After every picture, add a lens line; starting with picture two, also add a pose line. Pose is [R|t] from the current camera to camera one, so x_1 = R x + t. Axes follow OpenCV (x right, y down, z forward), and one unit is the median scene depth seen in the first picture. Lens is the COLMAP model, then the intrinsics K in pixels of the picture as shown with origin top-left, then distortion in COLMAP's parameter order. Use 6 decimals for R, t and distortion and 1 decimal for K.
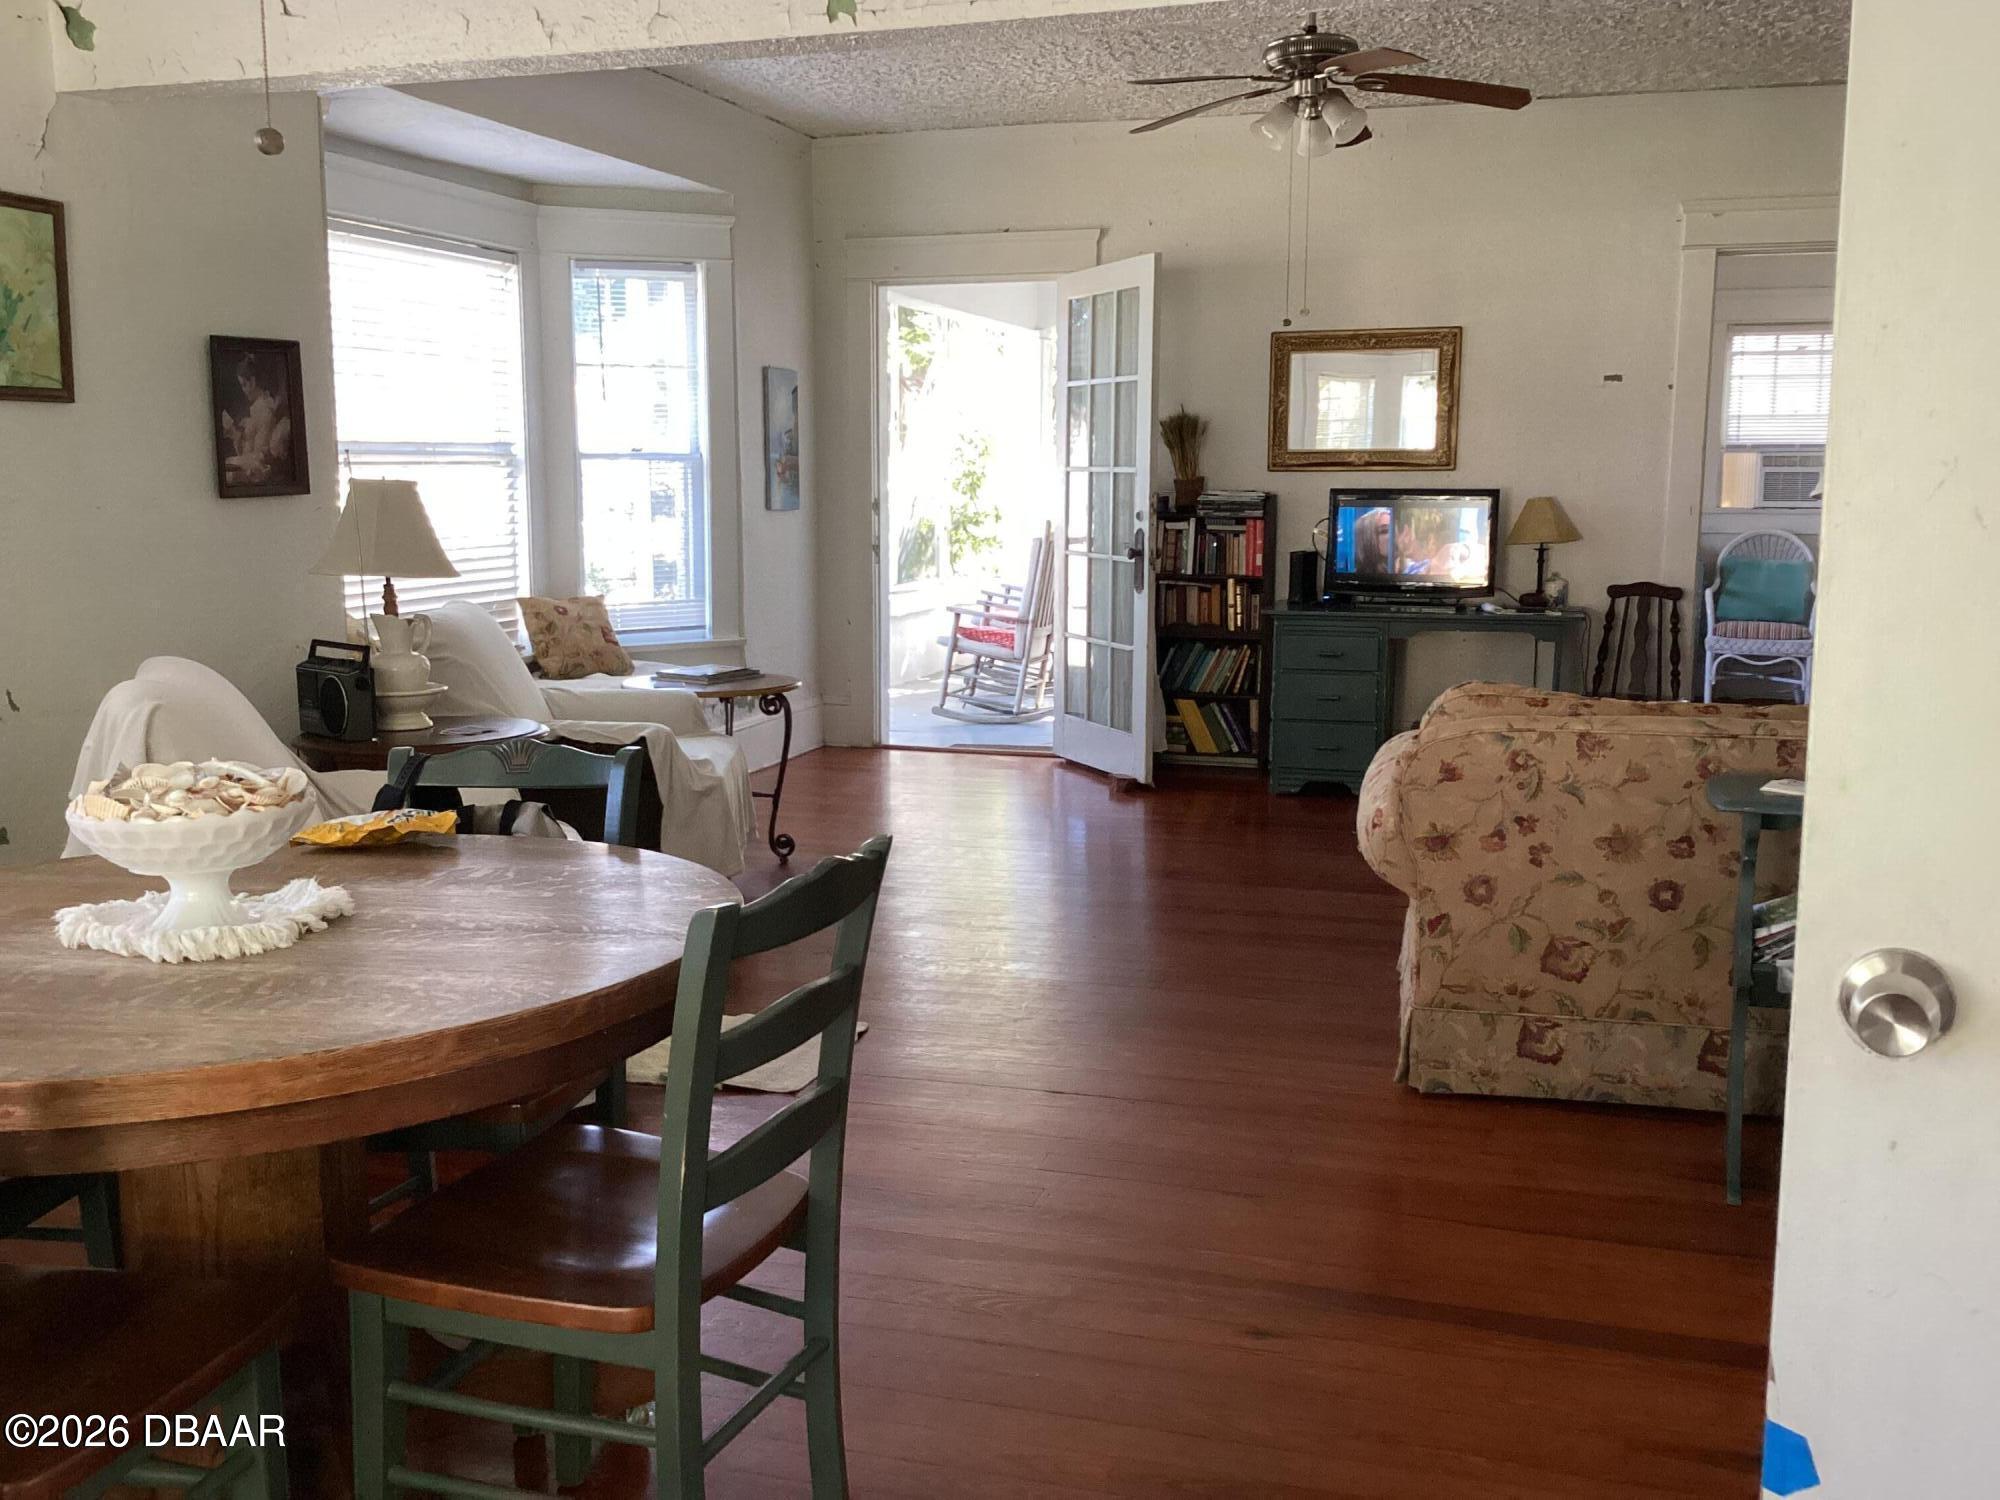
lens RADIAL K [[1863.0, 0, 1001.8], [0, 1863.0, 750.3], [0, 0, 1]] dist [0.025215, 0.000000]
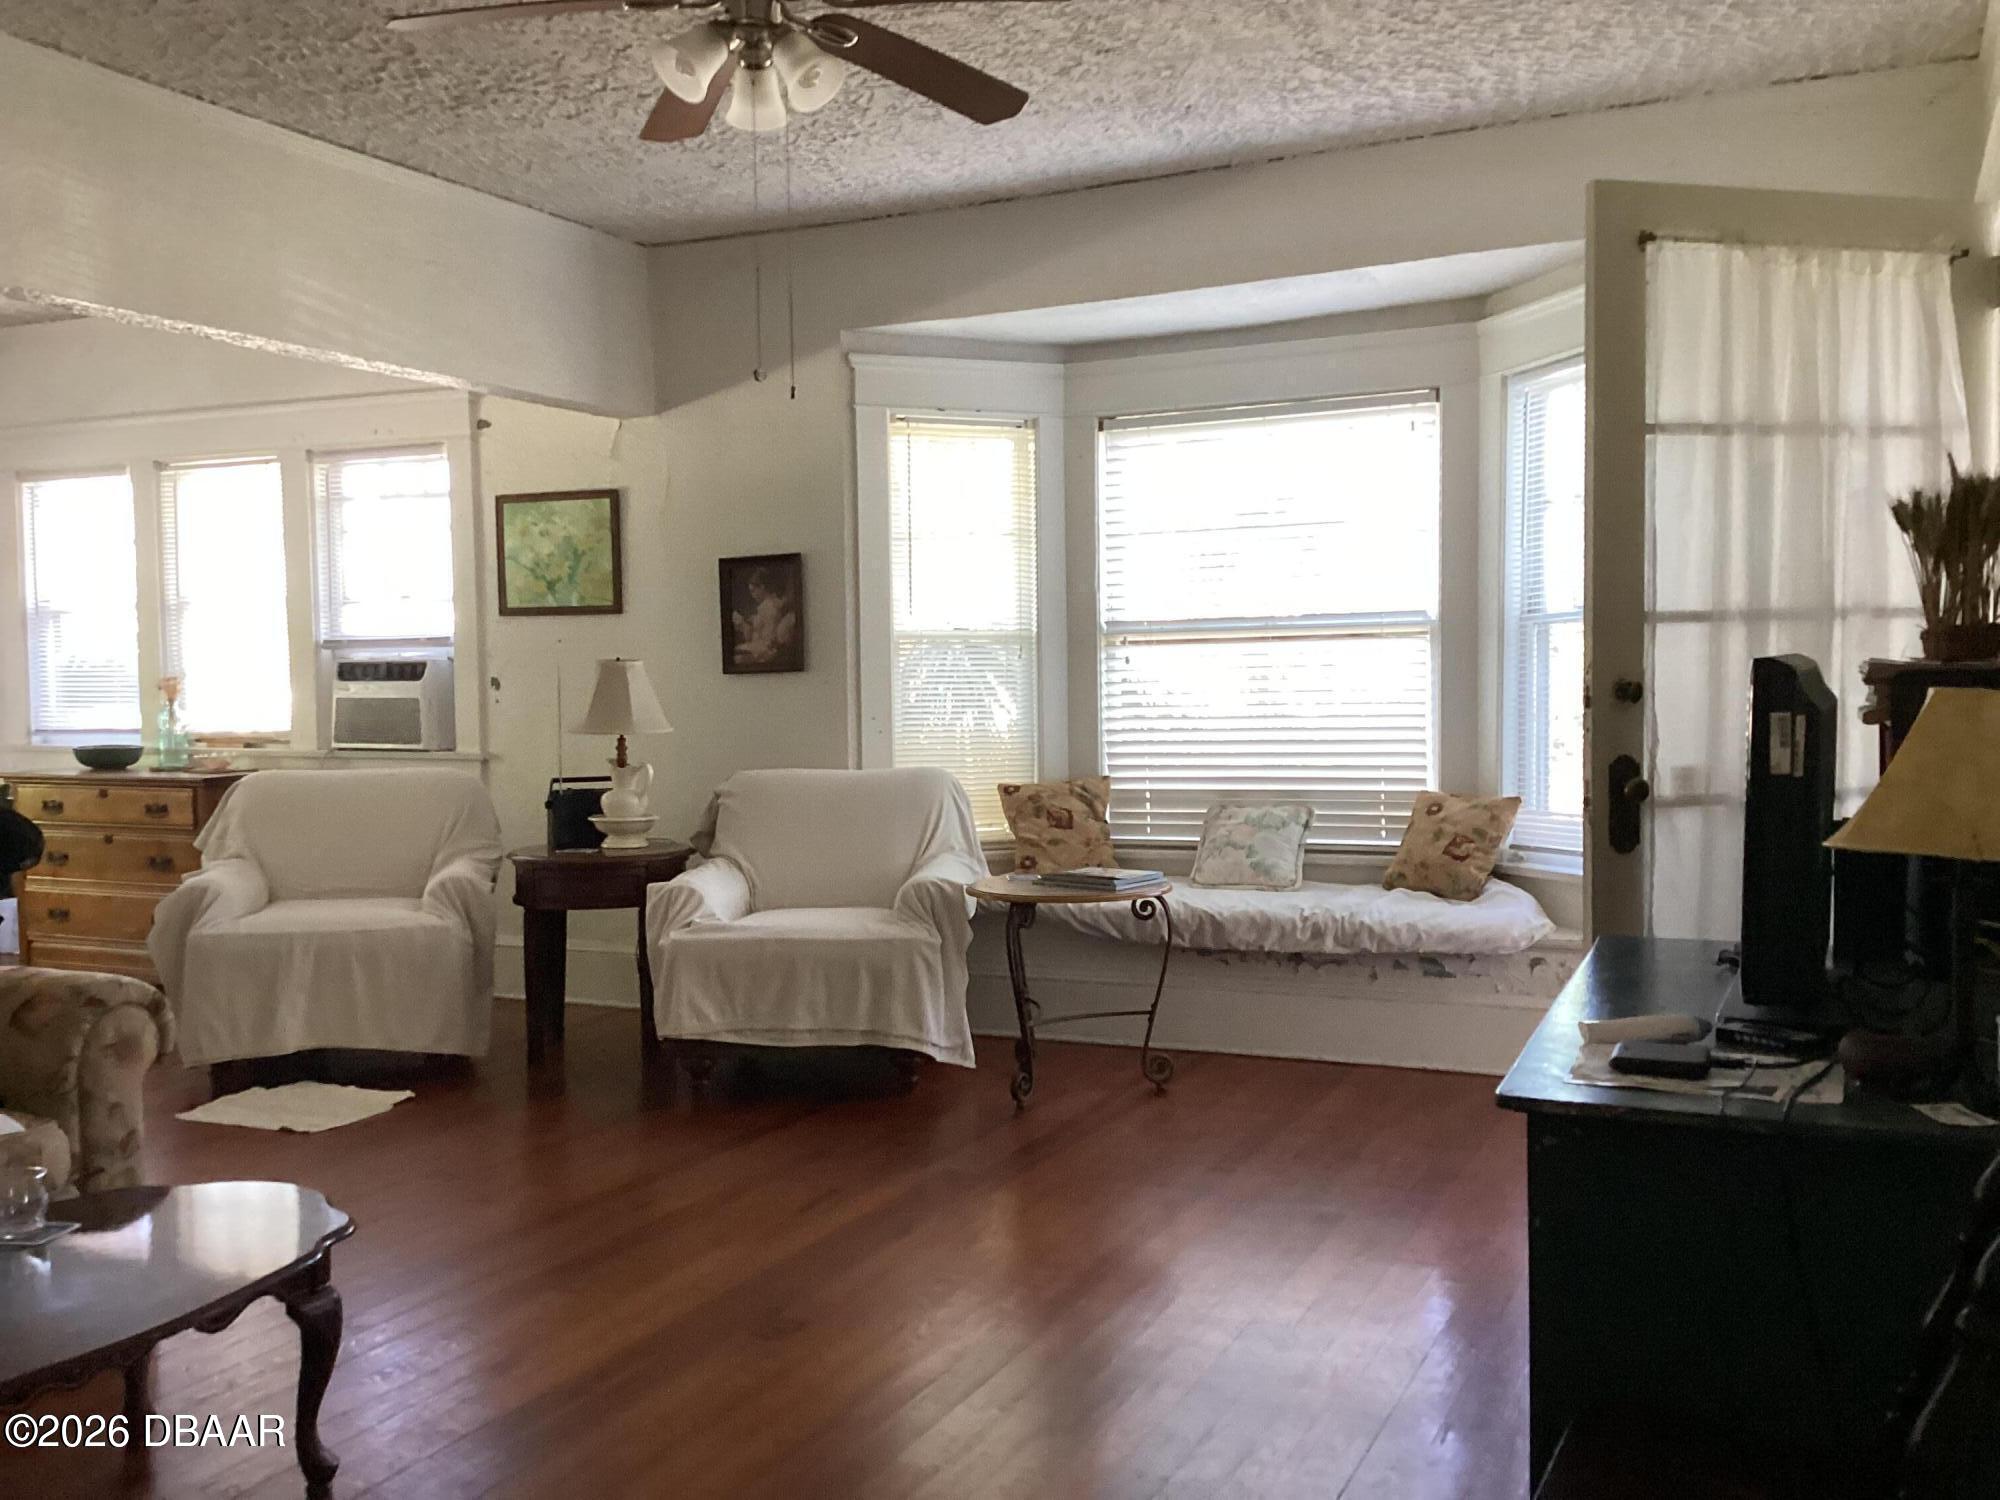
lens RADIAL K [[1863.0, 0, 1004.2], [0, 1863.0, 751.8], [0, 0, 1]] dist [0.025215, 0.000000]
pose [[-0.101588, 0.034359, -0.994233, 0.918694], [-0.138304, 0.989210, 0.048317, -0.171880], [0.985166, 0.142415, -0.095740, 1.332999]]
